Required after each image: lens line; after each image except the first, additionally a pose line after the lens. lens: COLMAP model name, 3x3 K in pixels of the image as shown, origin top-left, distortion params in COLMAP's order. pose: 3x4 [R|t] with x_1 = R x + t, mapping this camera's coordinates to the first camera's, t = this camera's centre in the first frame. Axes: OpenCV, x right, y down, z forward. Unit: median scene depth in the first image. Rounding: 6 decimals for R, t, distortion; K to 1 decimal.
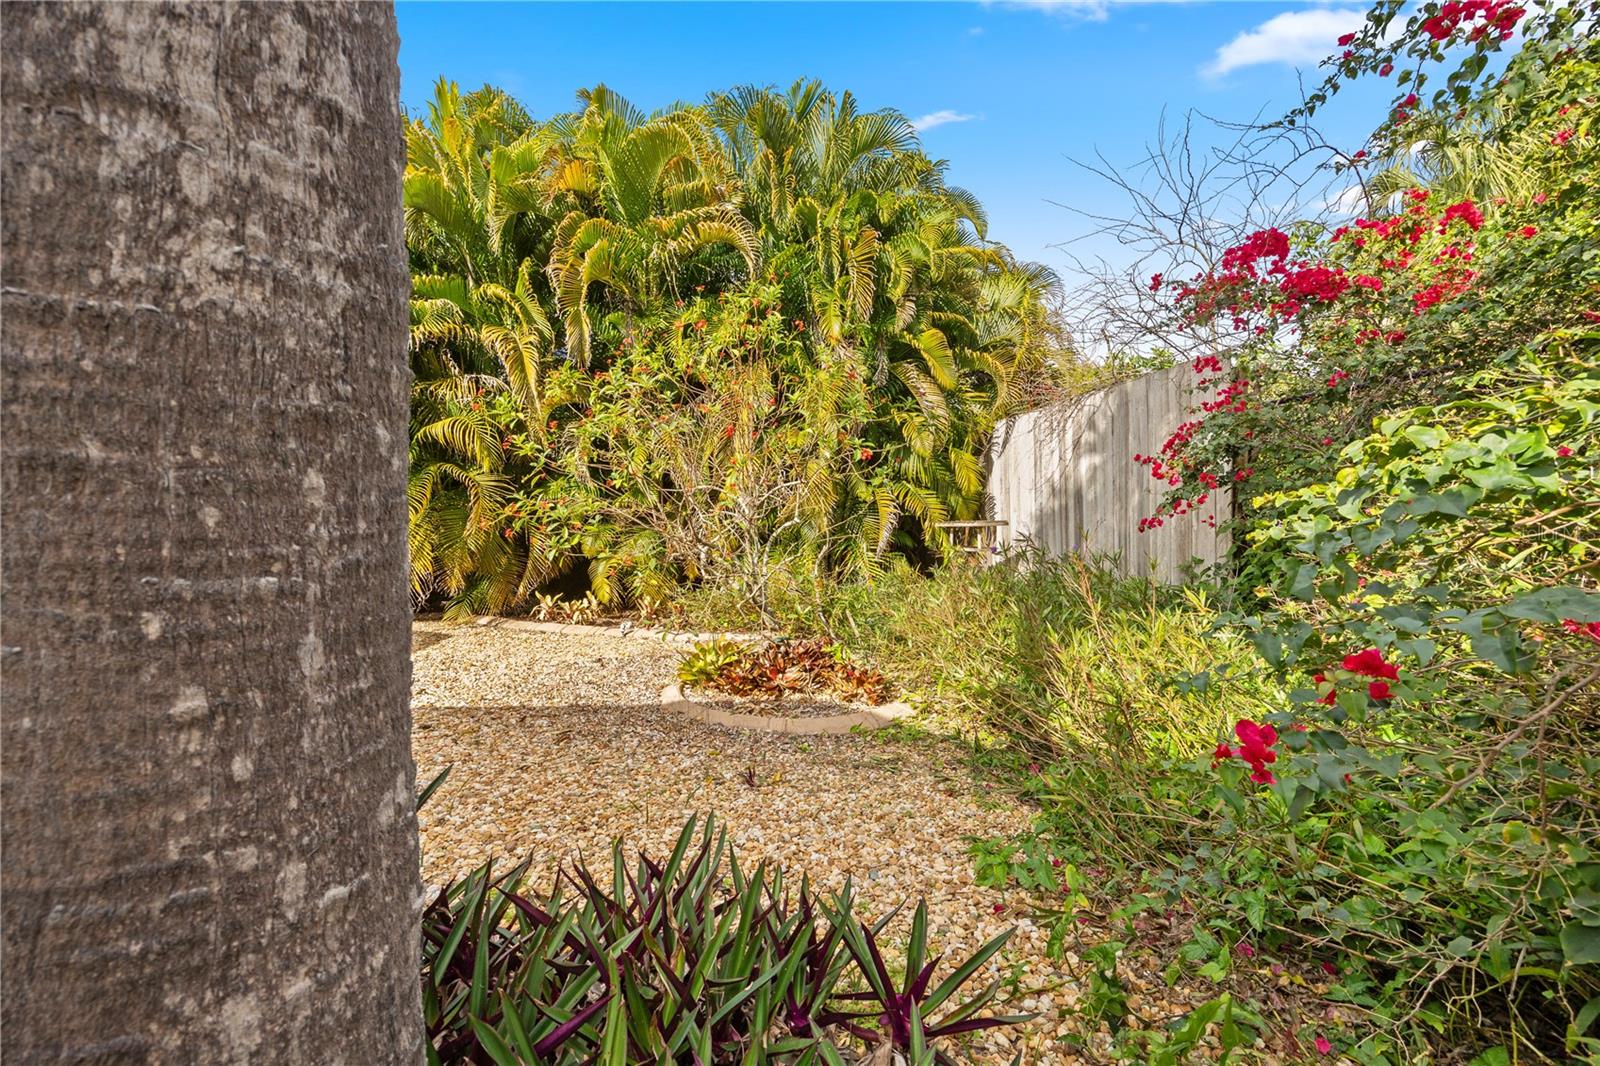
lens RADIAL K [[659.8, 0, 798.7], [0, 659.8, 529.7], [0, 0, 1]] dist [0.000005, 0.000273]
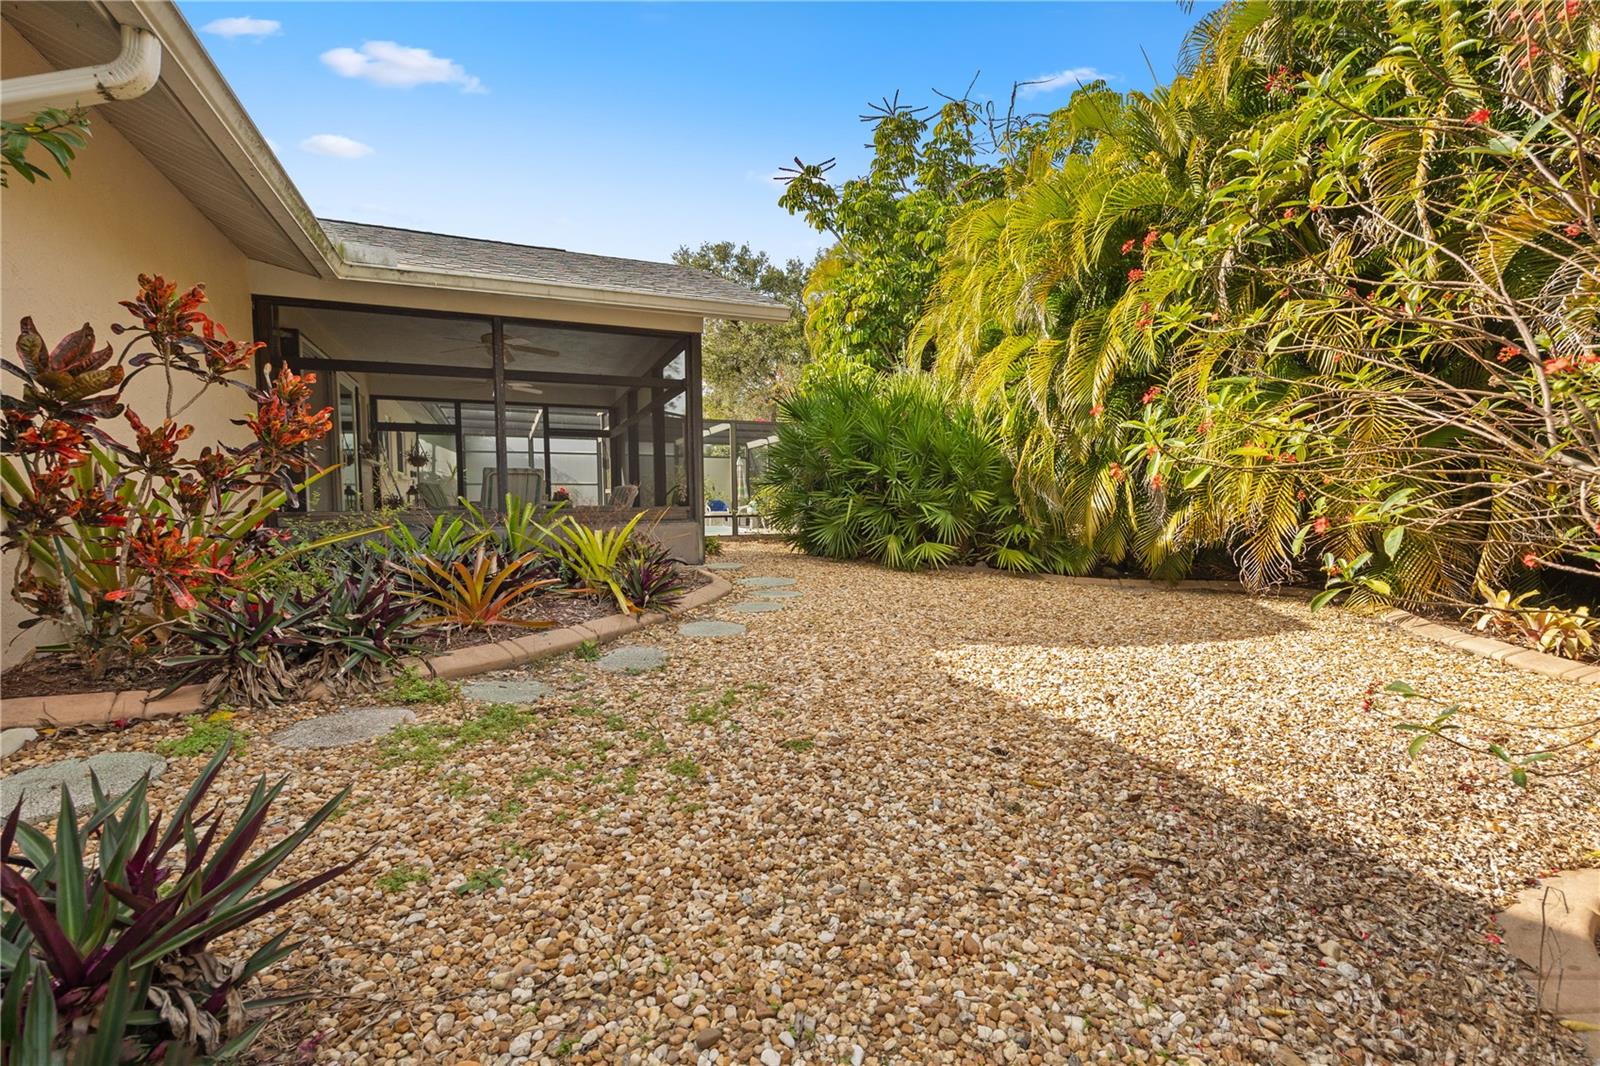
lens RADIAL K [[659.8, 0, 798.7], [0, 659.8, 529.7], [0, 0, 1]] dist [0.000005, 0.000273]
pose [[0.244728, 0.036465, -0.968906, 0.045710], [0.021717, 0.998836, 0.043076, 0.009246], [0.969348, -0.031584, 0.243652, 0.376000]]
